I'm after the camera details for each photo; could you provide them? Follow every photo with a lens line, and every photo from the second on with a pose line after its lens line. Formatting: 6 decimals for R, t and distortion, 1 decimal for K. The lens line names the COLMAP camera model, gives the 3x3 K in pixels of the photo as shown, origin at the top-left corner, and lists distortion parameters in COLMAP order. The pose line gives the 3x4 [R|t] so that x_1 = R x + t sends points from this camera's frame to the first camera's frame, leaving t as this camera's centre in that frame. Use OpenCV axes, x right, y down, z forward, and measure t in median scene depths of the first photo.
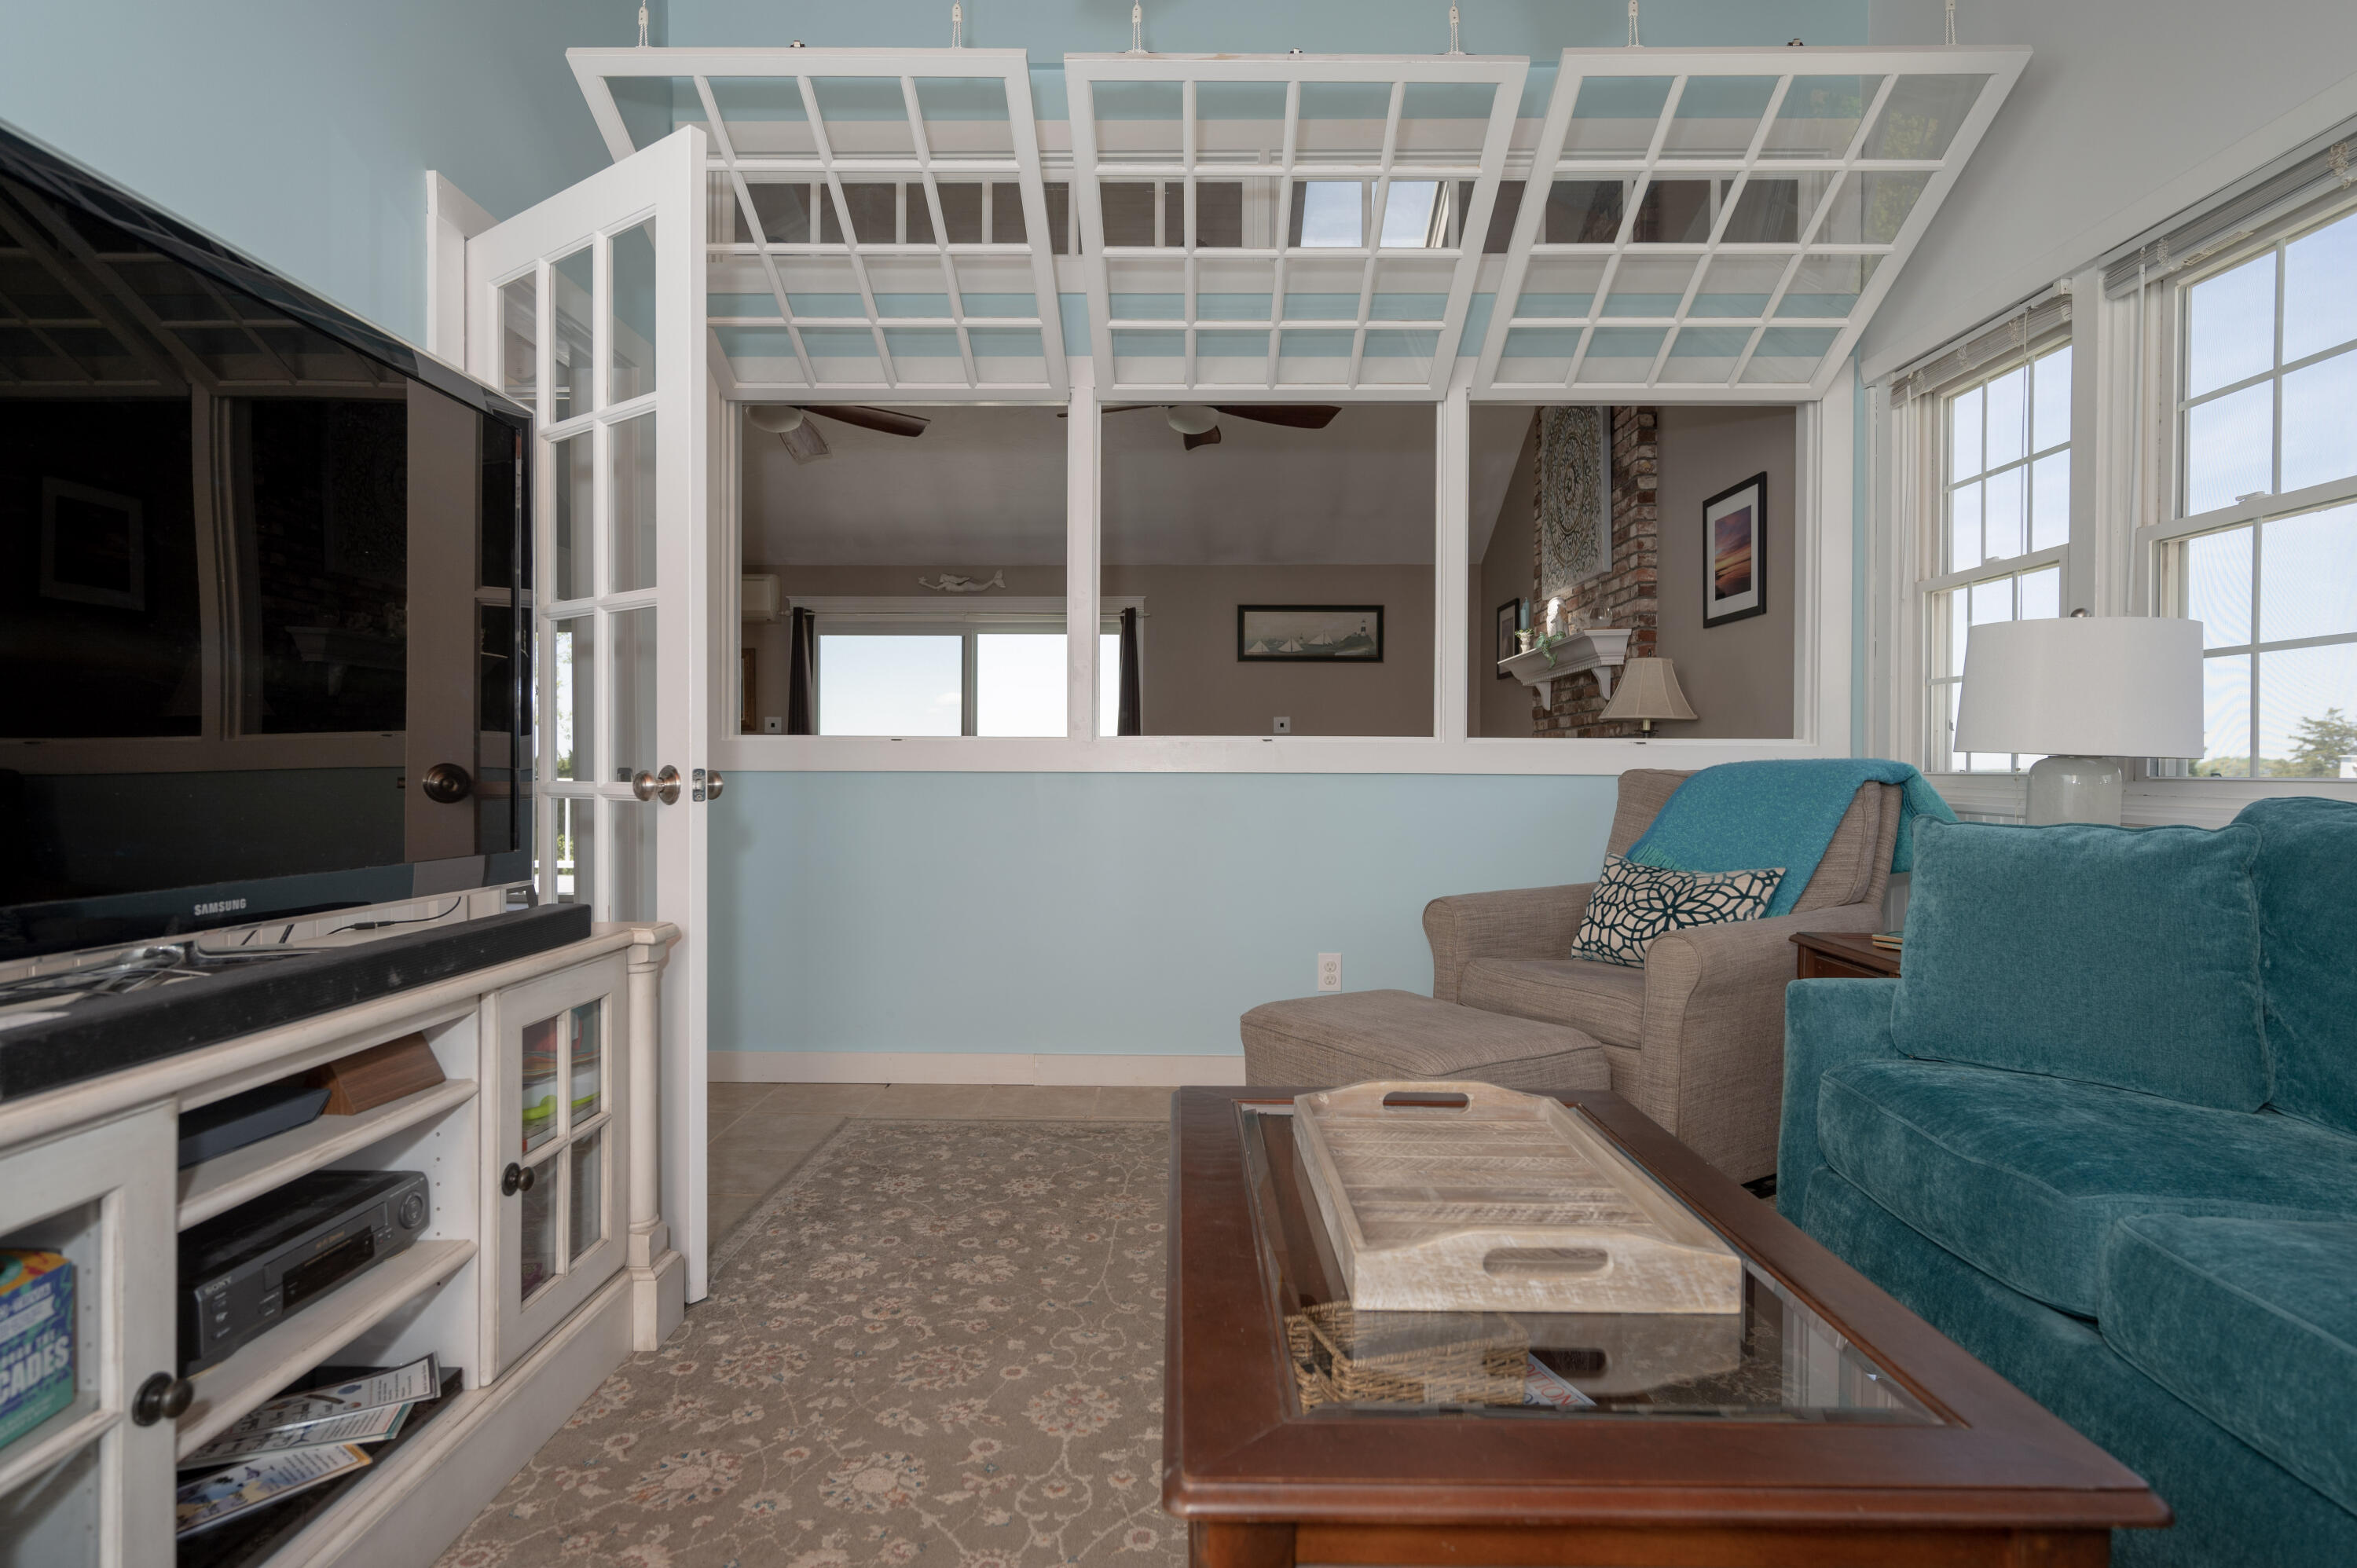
lens RADIAL K [[1207.2, 0, 1176.2], [0, 1207.2, 780.8], [0, 0, 1]] dist [-0.001528, -0.000037]
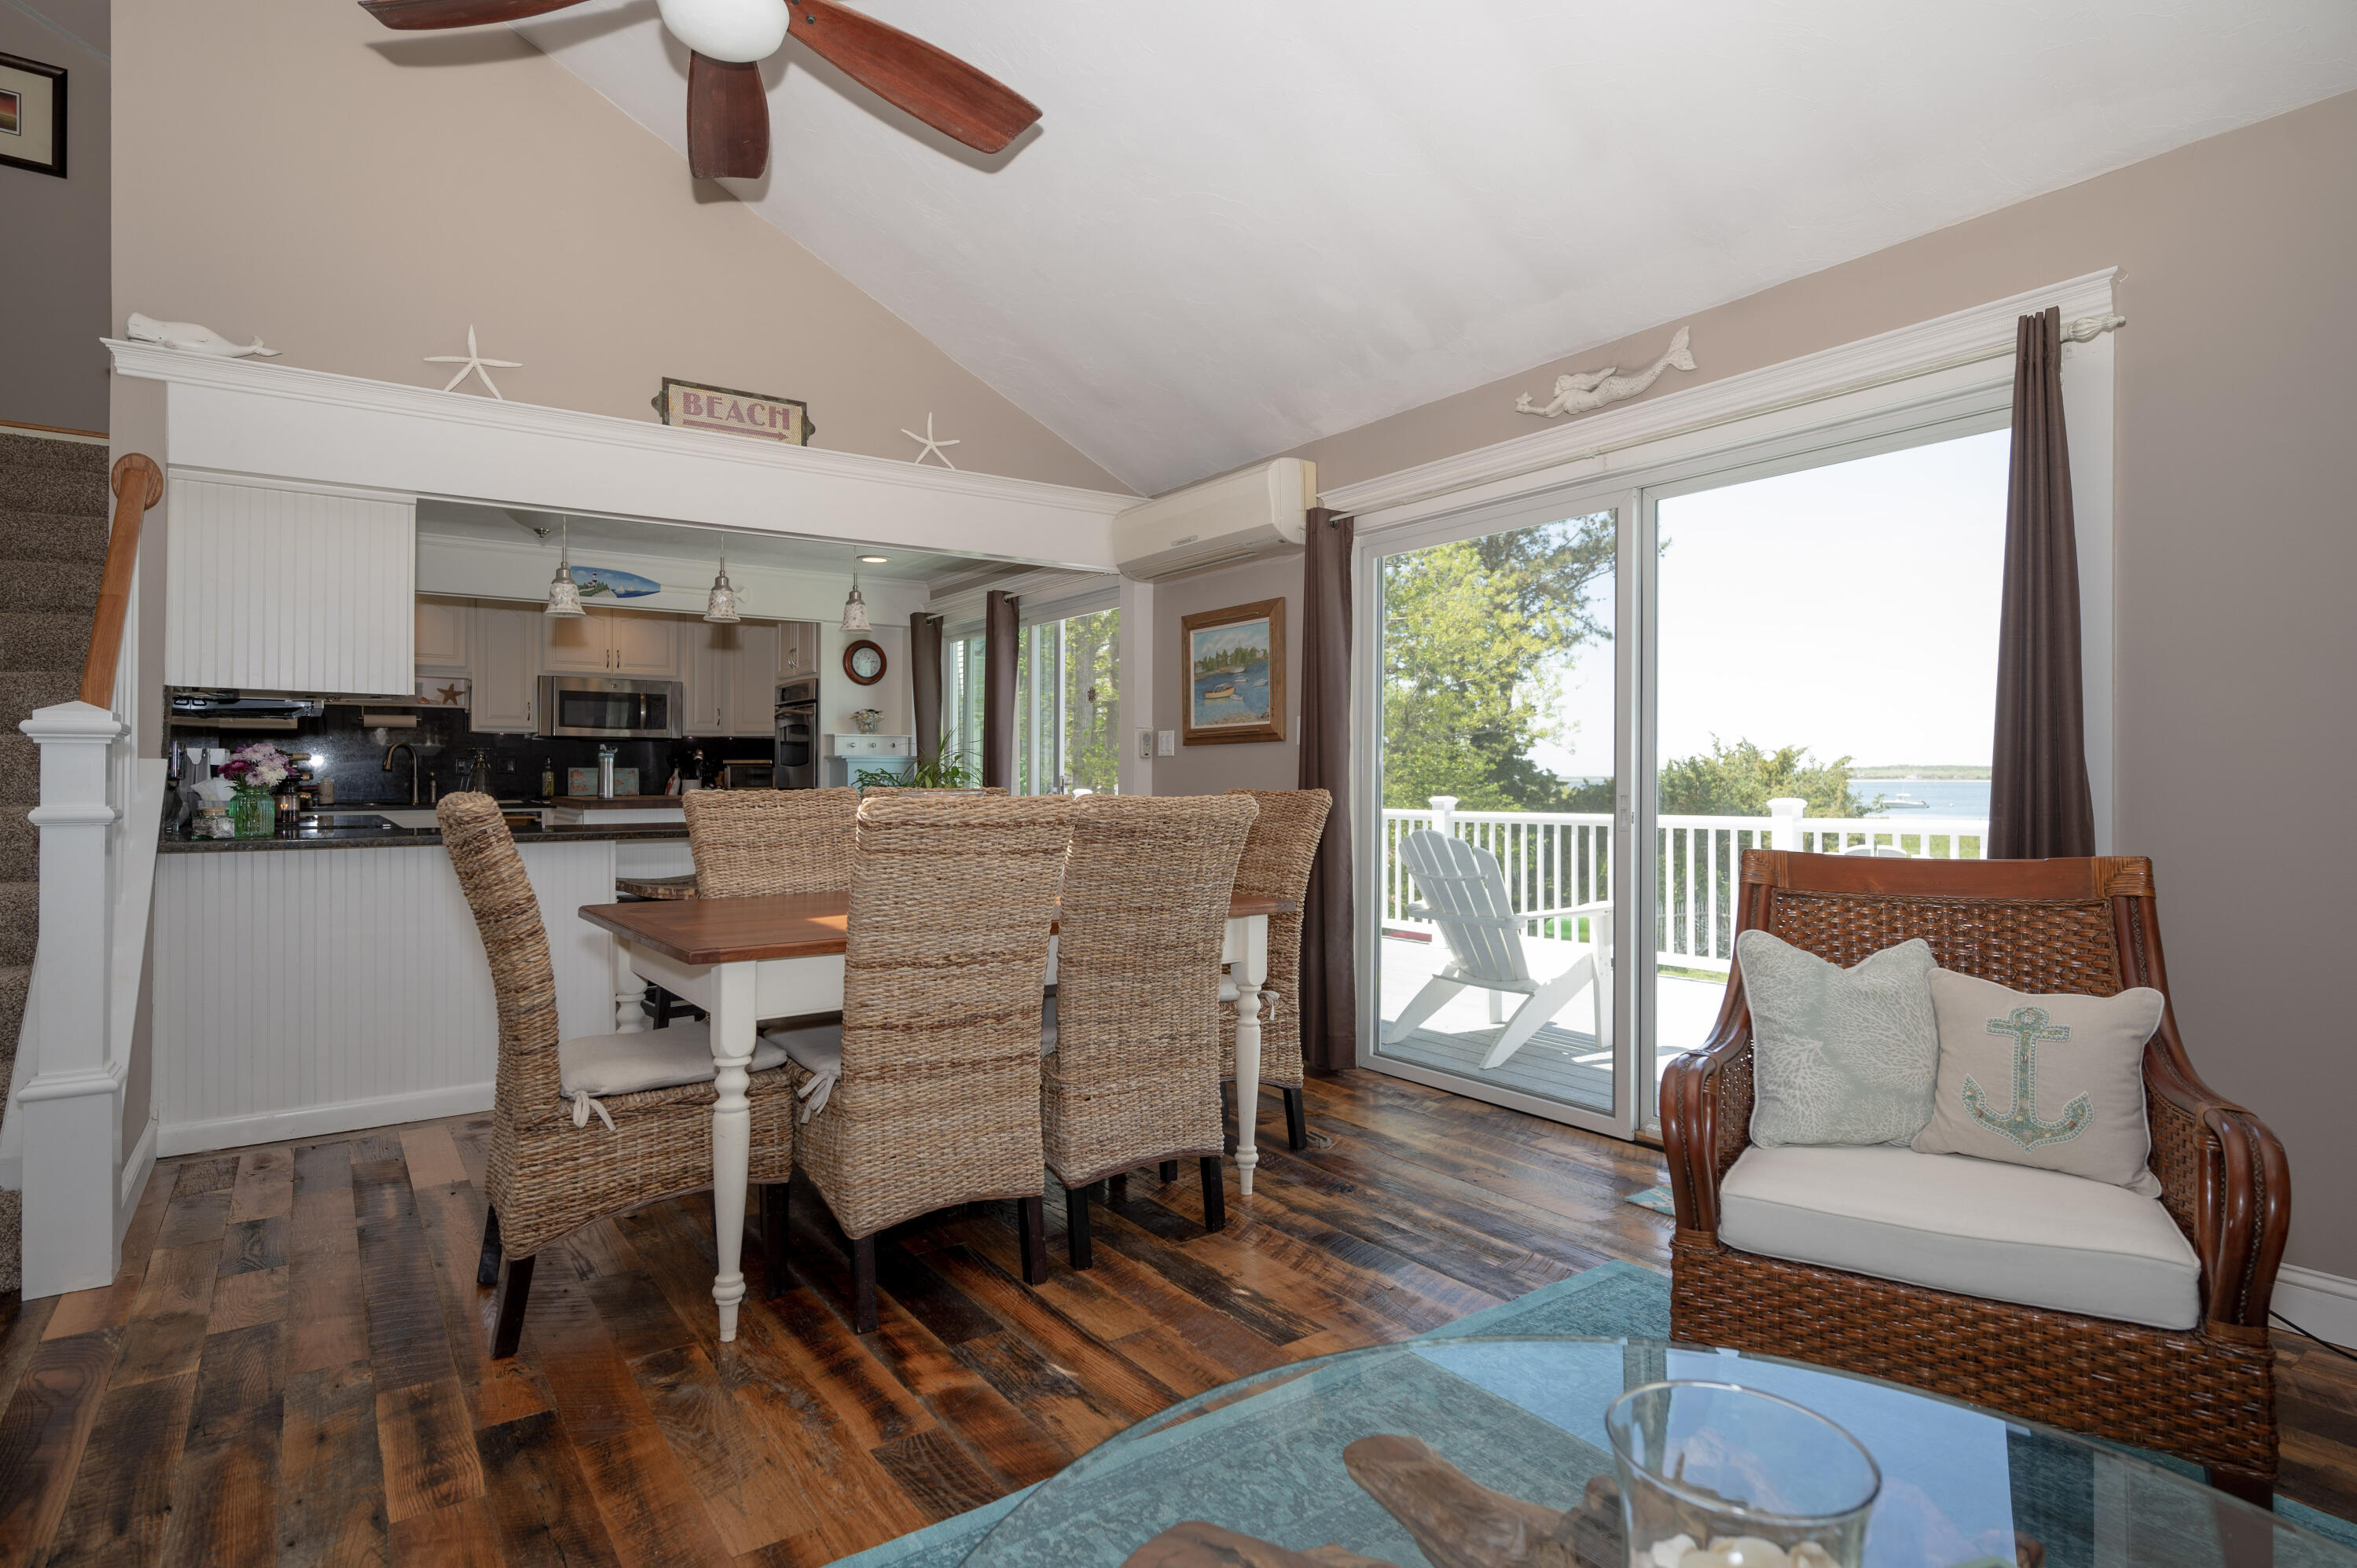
lens RADIAL K [[1207.3, 0, 1192.7], [0, 1207.3, 772.0], [0, 0, 1]] dist [-0.001528, -0.000037]
pose [[0.598751, -0.006241, -0.800911, 0.077294], [-0.006121, 0.999905, -0.012367, -0.020823], [0.800912, 0.012307, 0.598655, 0.631611]]
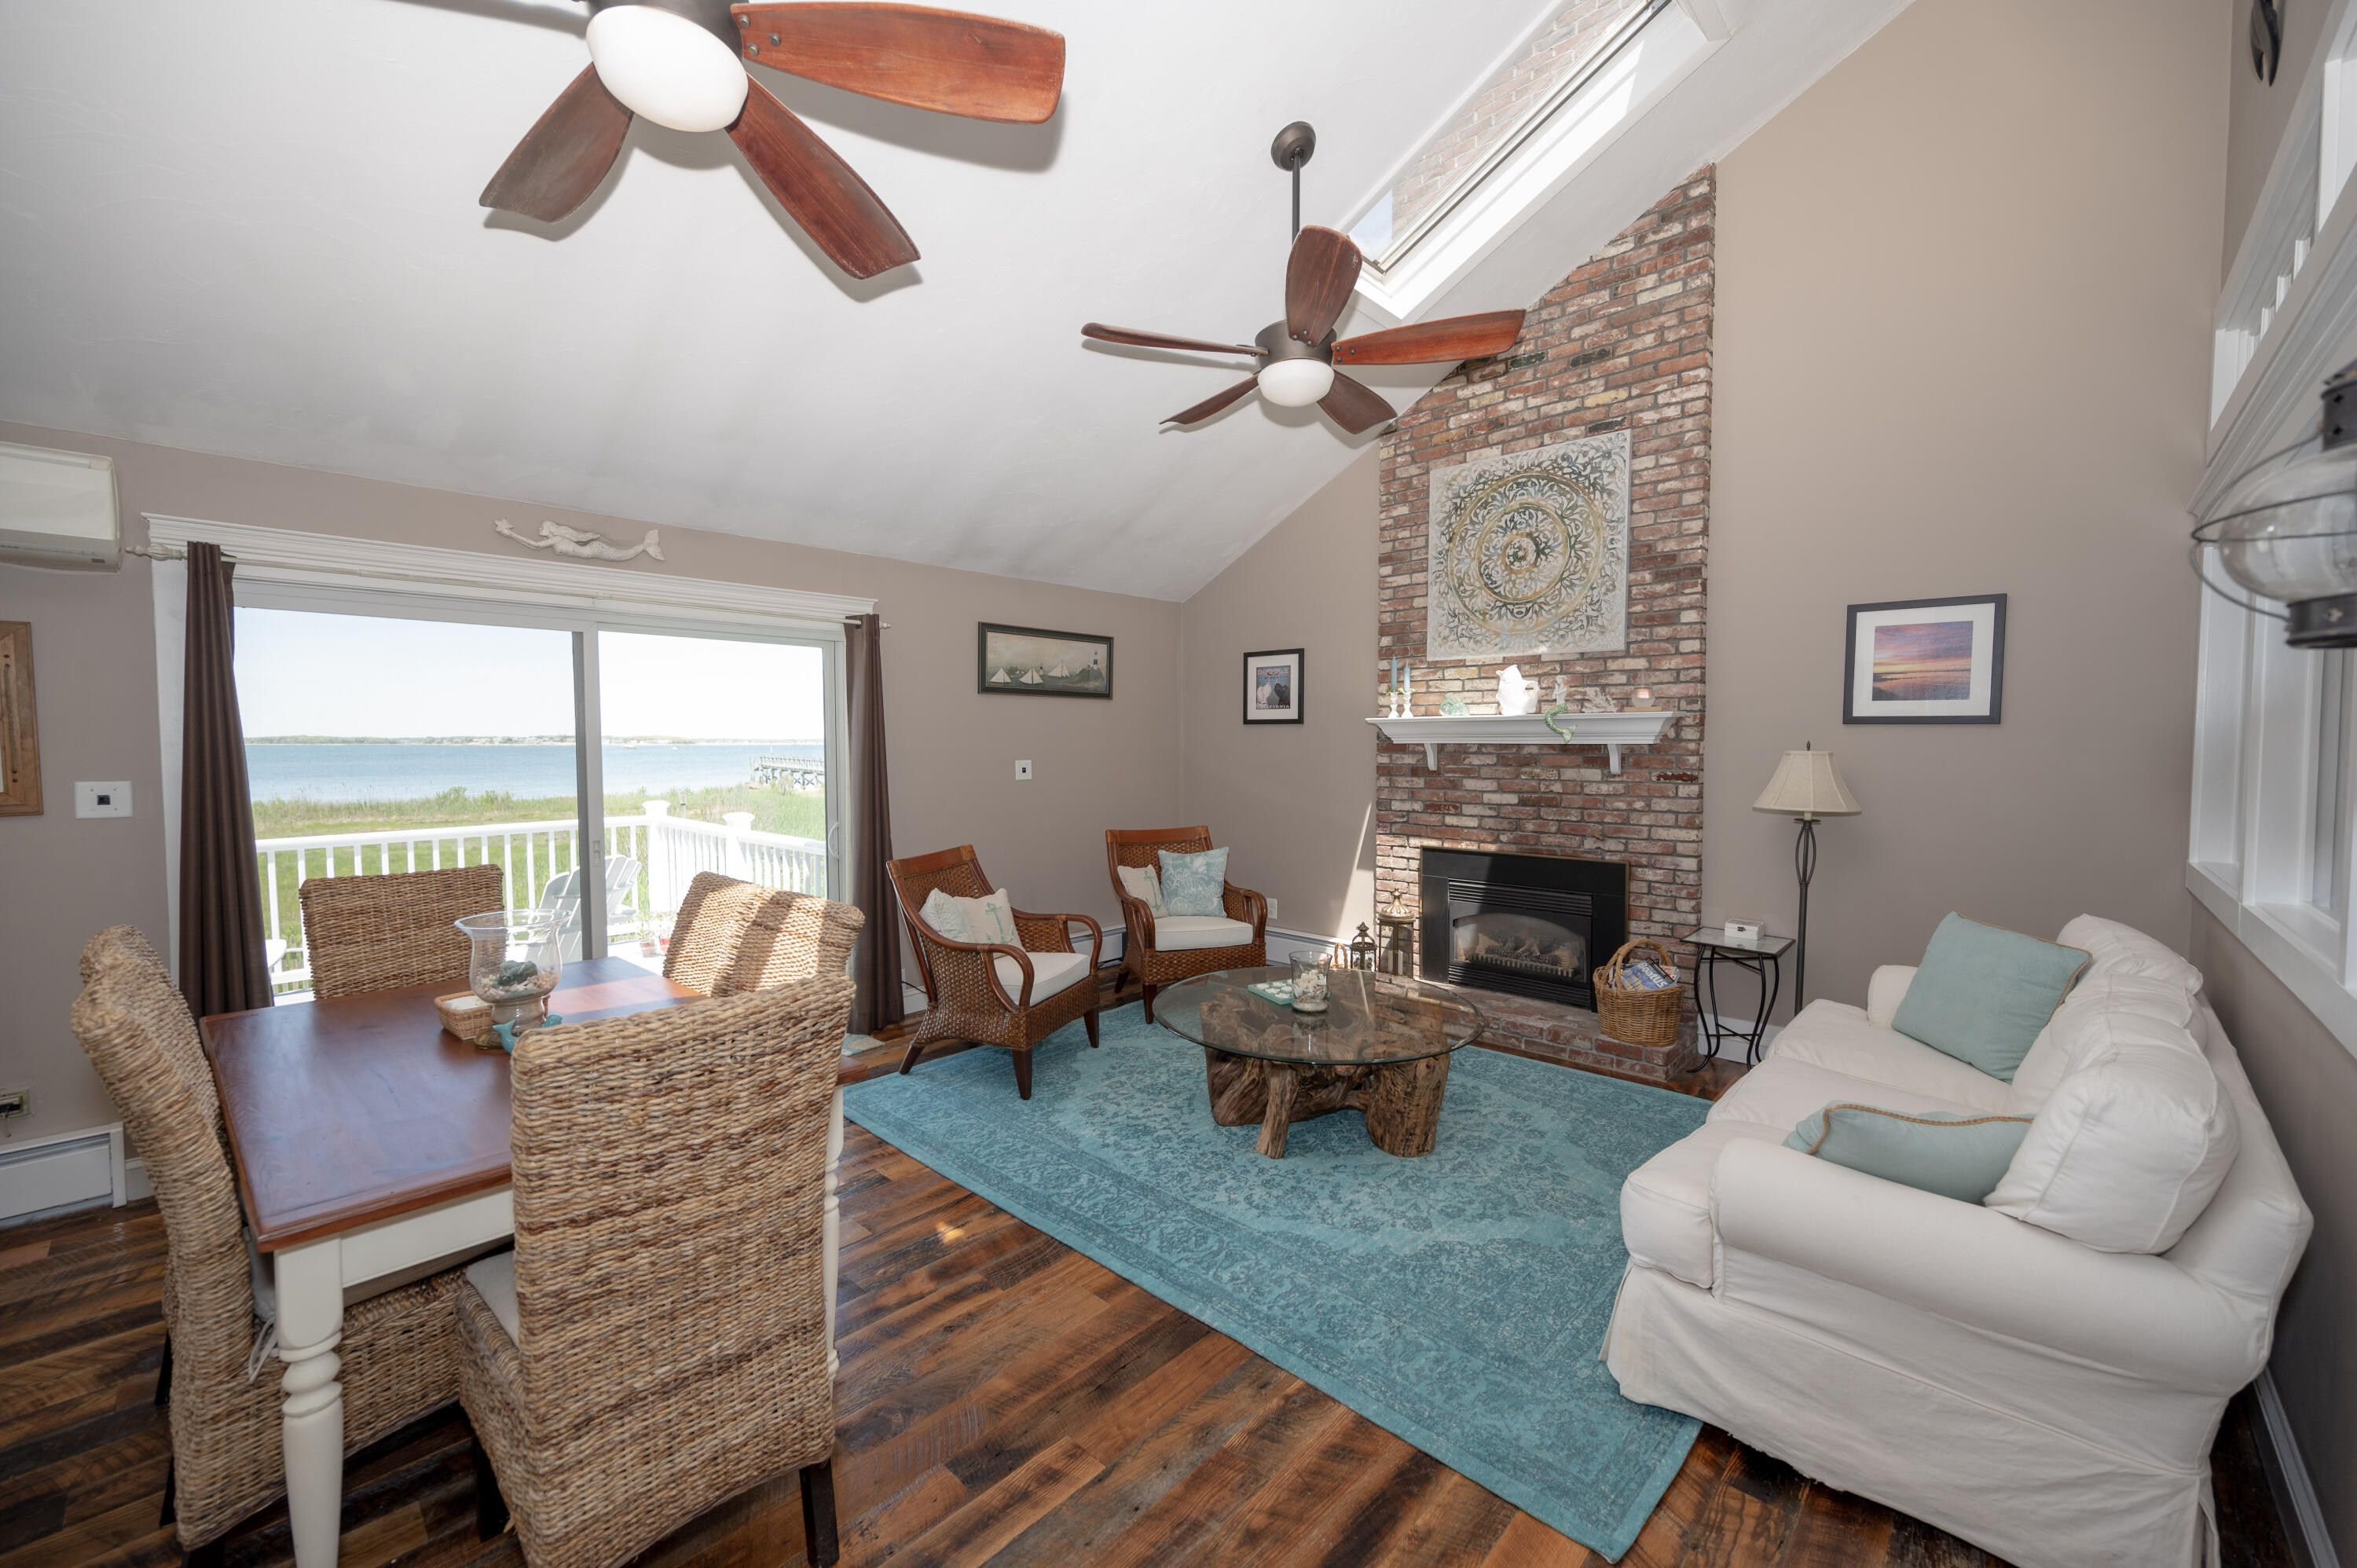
lens RADIAL K [[935.1, 0, 1166.9], [0, 935.1, 781.9], [0, 0, 1]] dist [-0.000397, 0.000387]
pose [[0.678347, -0.035928, 0.733863, -0.321823], [0.010314, 0.999171, 0.039383, -0.063410], [-0.734669, -0.019147, 0.678155, 0.488647]]
